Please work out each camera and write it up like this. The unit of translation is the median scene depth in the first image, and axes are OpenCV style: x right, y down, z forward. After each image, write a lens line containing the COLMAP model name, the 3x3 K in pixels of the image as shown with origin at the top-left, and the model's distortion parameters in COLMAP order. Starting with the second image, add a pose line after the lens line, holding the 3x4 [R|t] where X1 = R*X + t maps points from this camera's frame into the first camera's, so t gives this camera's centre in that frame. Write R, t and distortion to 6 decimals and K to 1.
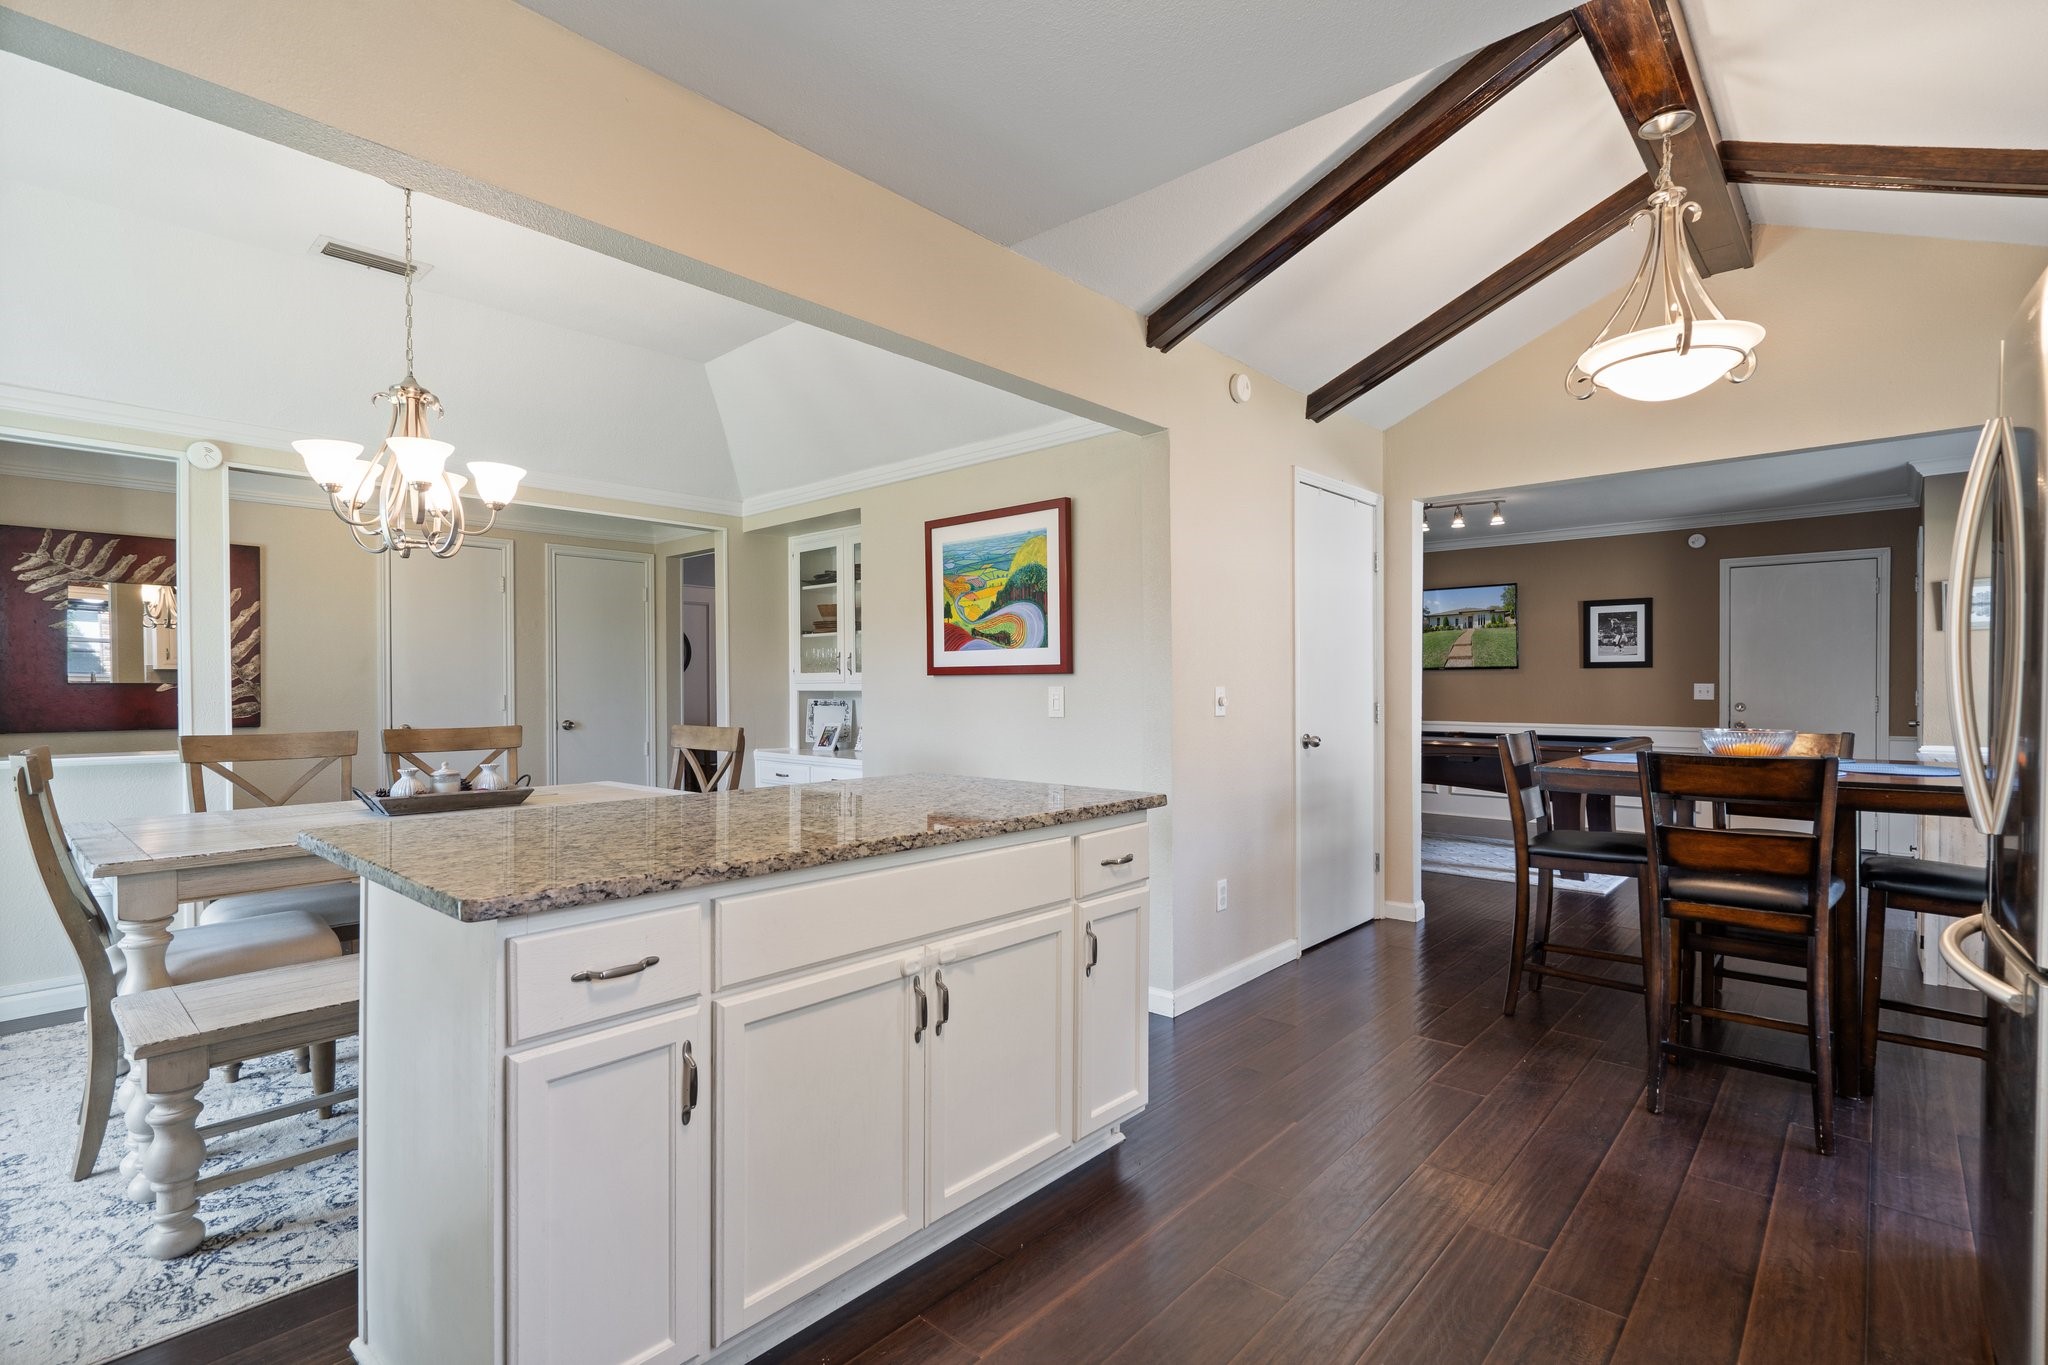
lens RADIAL K [[968.8, 0, 1013.9], [0, 968.8, 693.5], [0, 0, 1]] dist [0.000755, 0.000657]
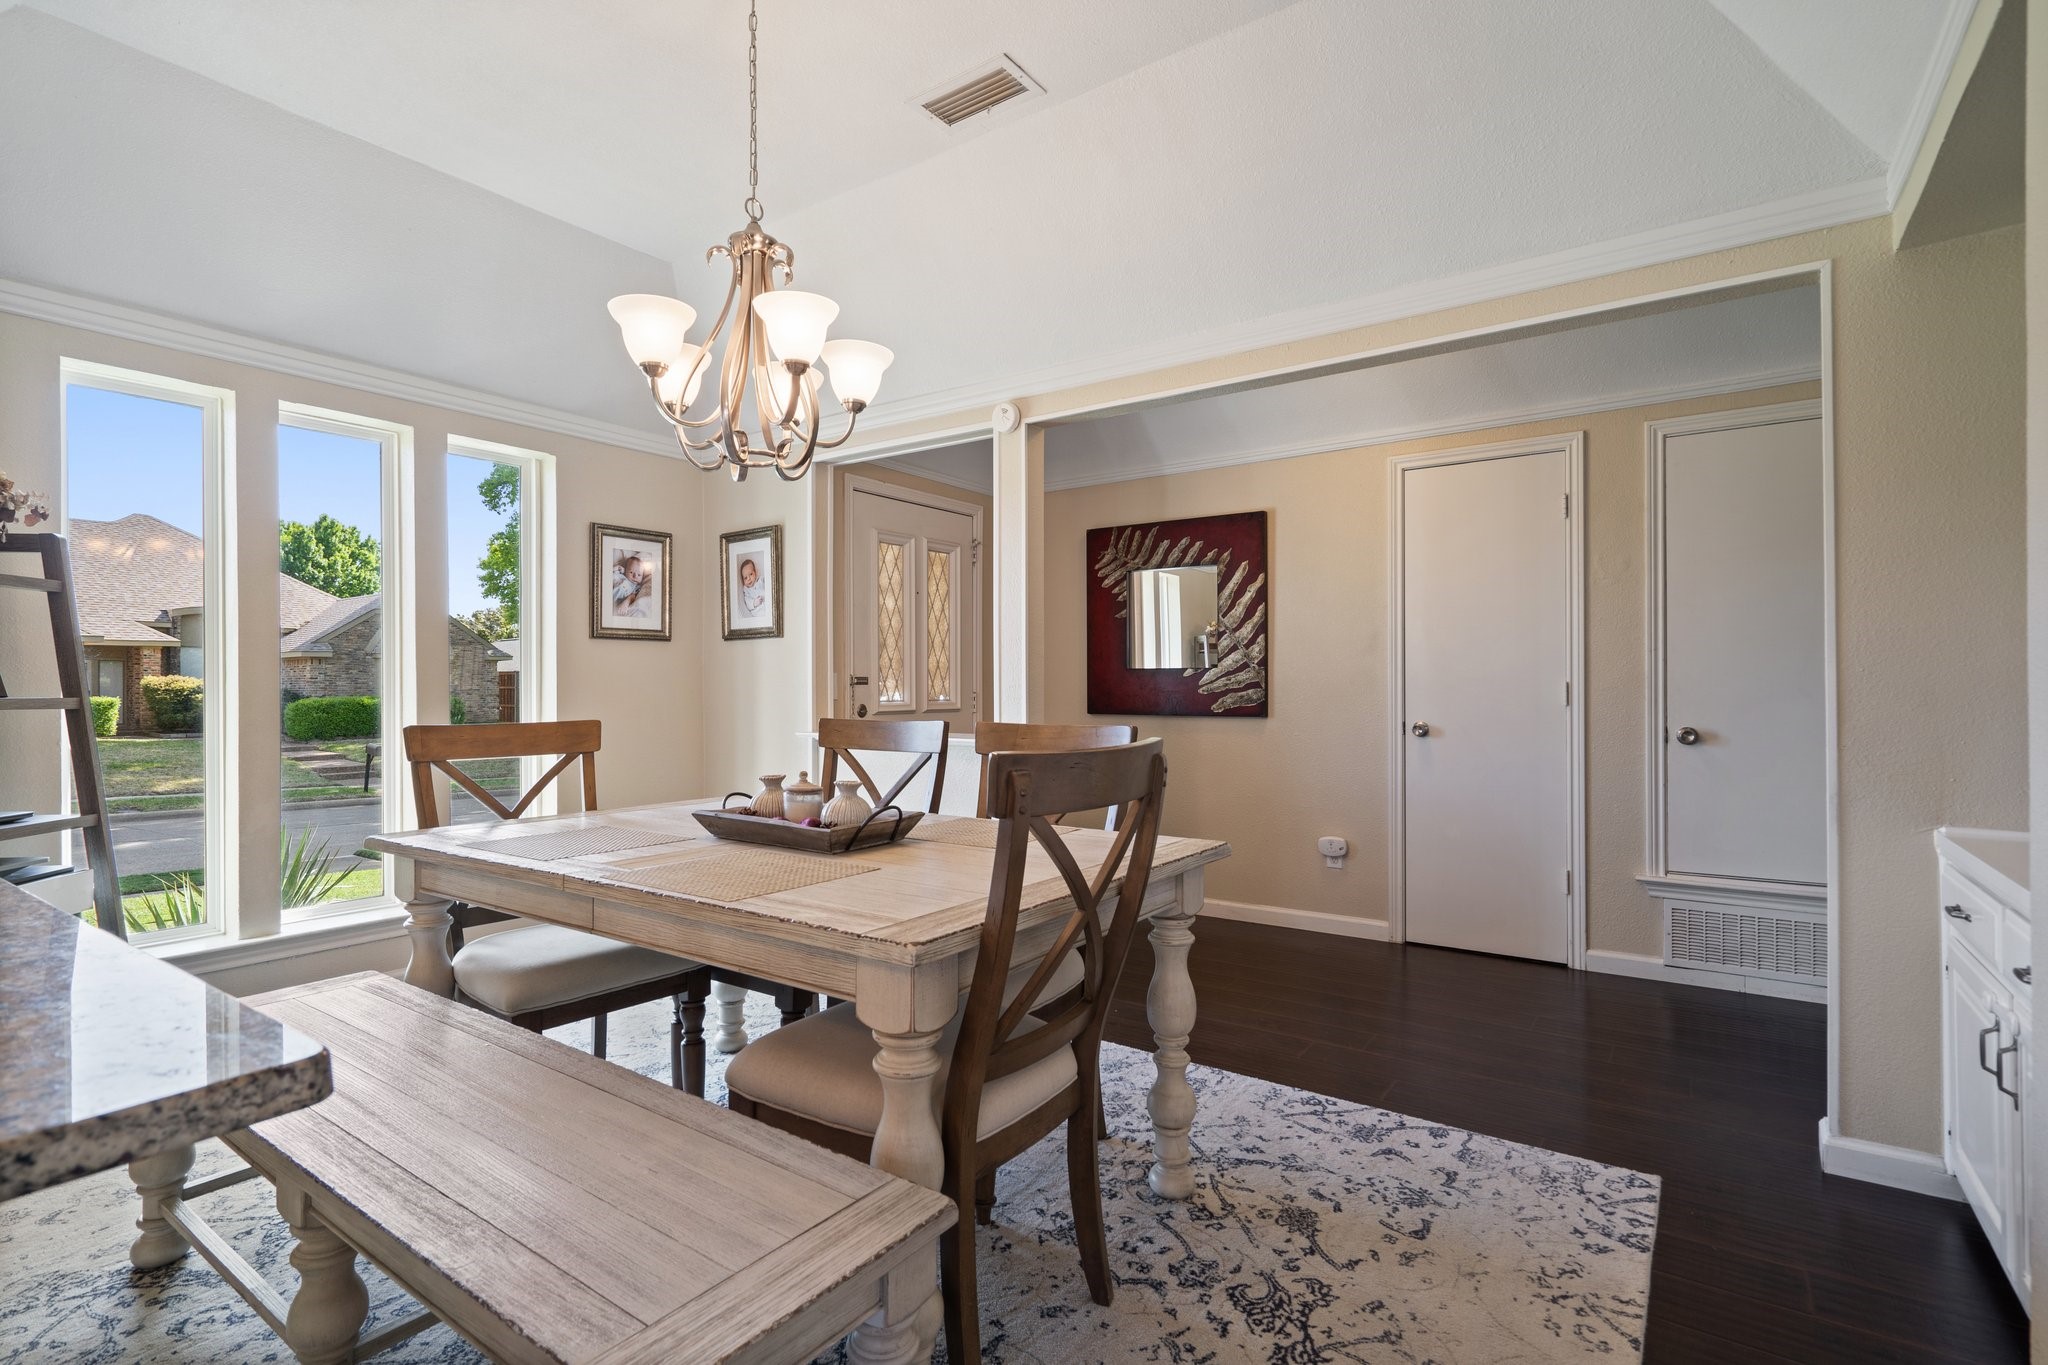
lens RADIAL K [[981.6, 0, 1003.0], [0, 981.6, 679.9], [0, 0, 1]] dist [-0.003124, 0.000308]
pose [[0.119127, 0.000041, -0.992879, 0.079386], [-0.003515, 0.999994, -0.000380, 0.002531], [0.992873, 0.003536, 0.119126, 0.734046]]
